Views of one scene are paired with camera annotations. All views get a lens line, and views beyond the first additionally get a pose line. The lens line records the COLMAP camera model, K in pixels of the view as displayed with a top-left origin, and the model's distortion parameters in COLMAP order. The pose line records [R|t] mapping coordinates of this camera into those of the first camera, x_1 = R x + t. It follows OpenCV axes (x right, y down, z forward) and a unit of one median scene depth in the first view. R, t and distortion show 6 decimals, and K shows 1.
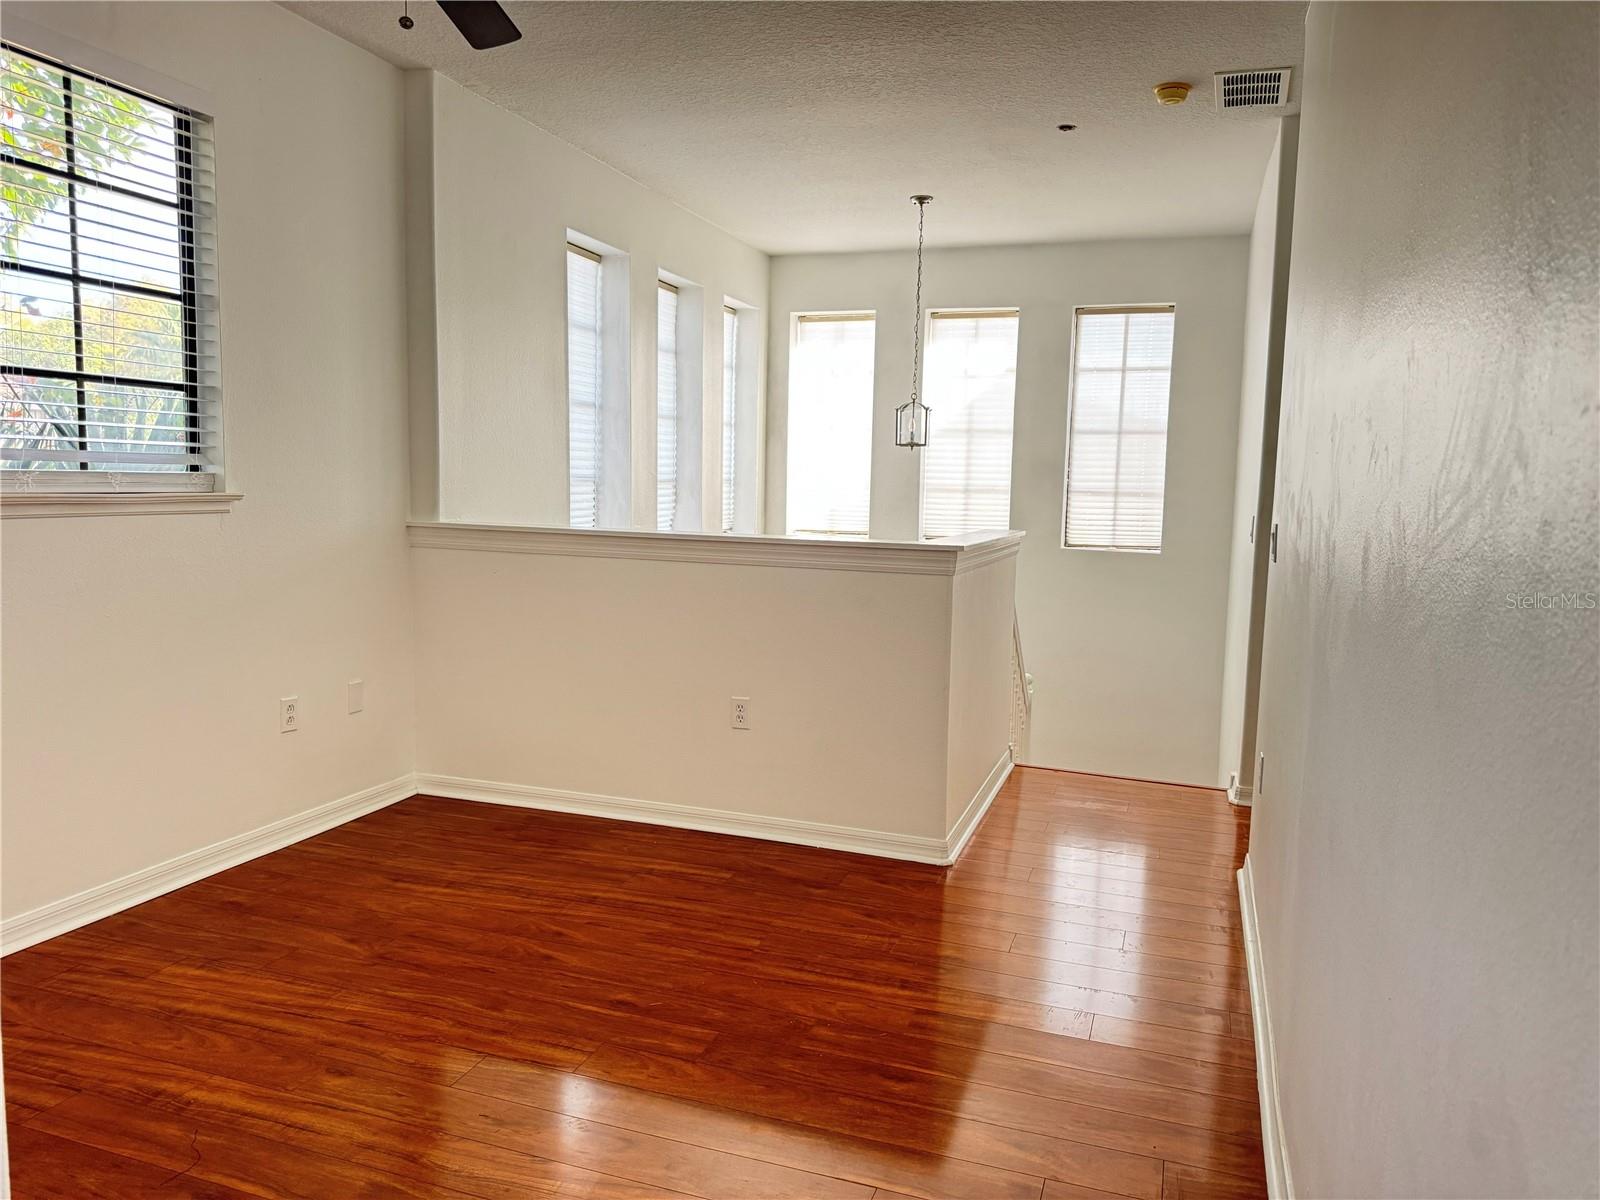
lens RADIAL K [[1116.3, 0, 800.0], [0, 1116.3, 600.0], [0, 0, 1]] dist [-0.004077, -0.007435]
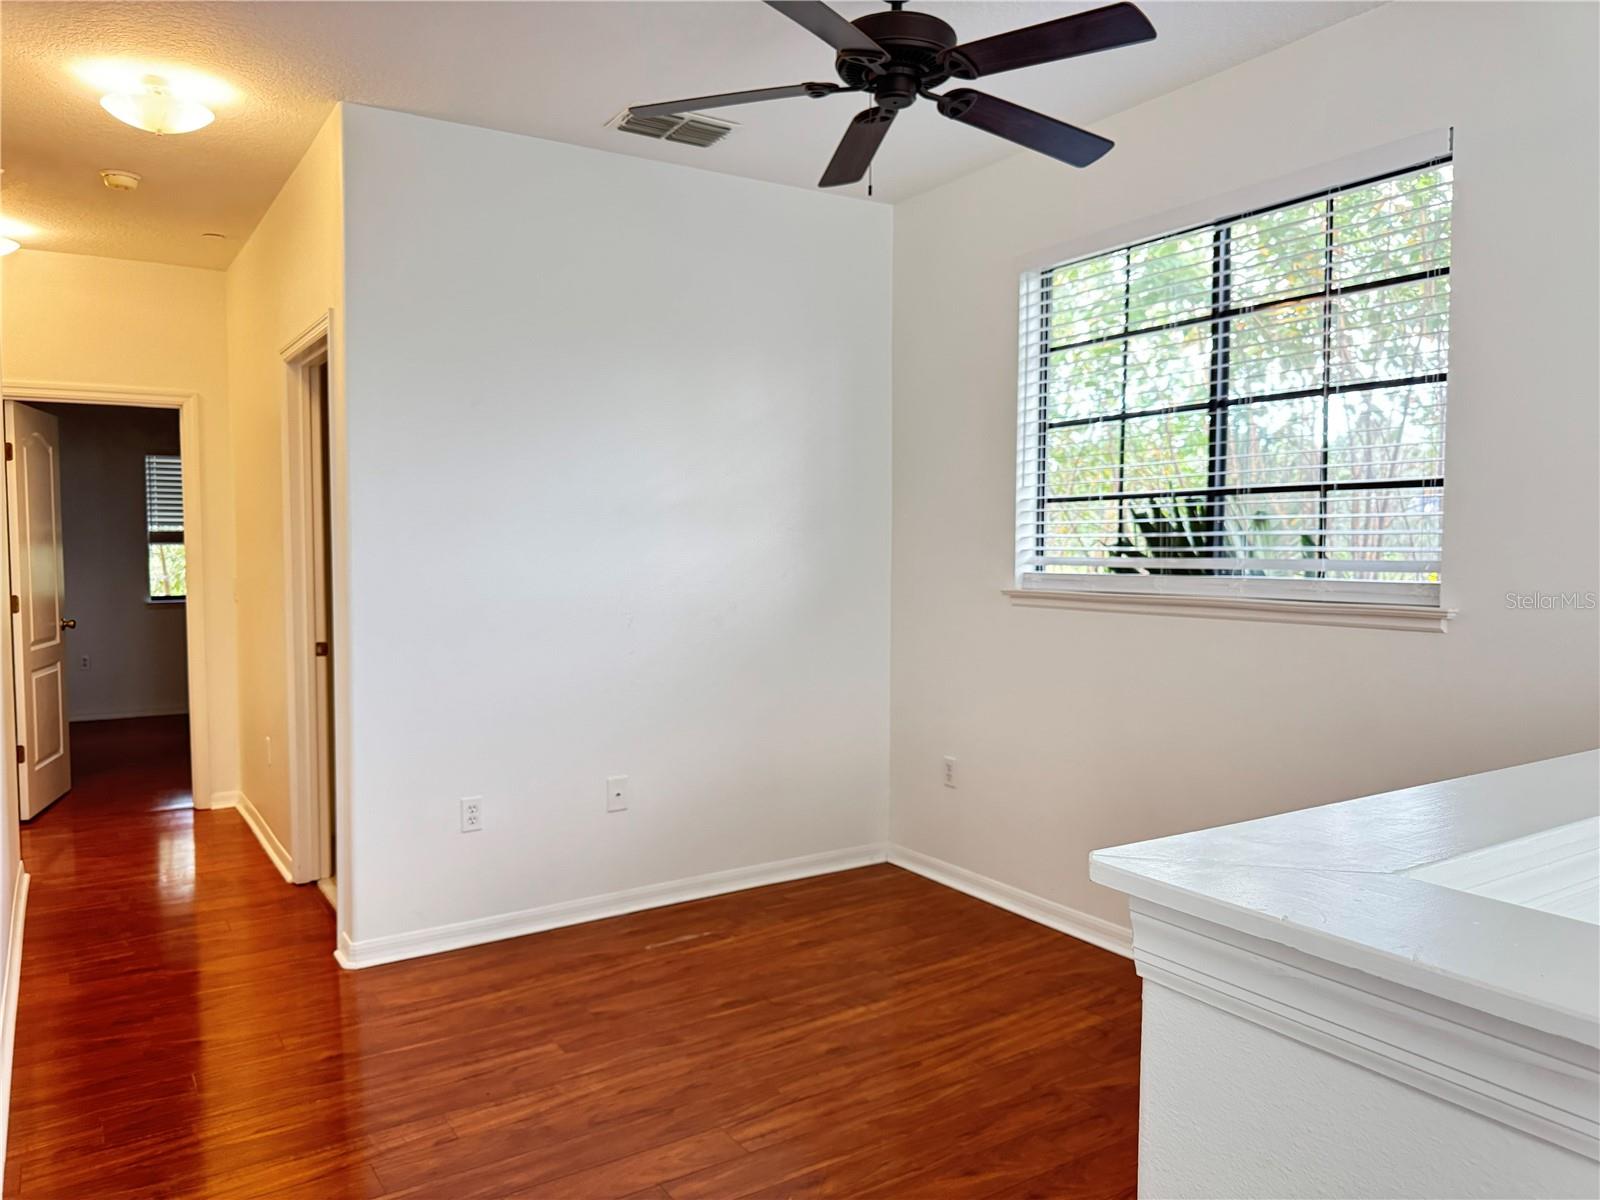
lens RADIAL K [[1116.3, 0, 800.0], [0, 1116.3, 600.0], [0, 0, 1]] dist [-0.004077, -0.007435]
pose [[-0.610469, -0.005469, -0.792021, 0.534147], [-0.117638, 0.989511, 0.083840, -0.150840], [0.783255, 0.144354, -0.604709, 1.481807]]
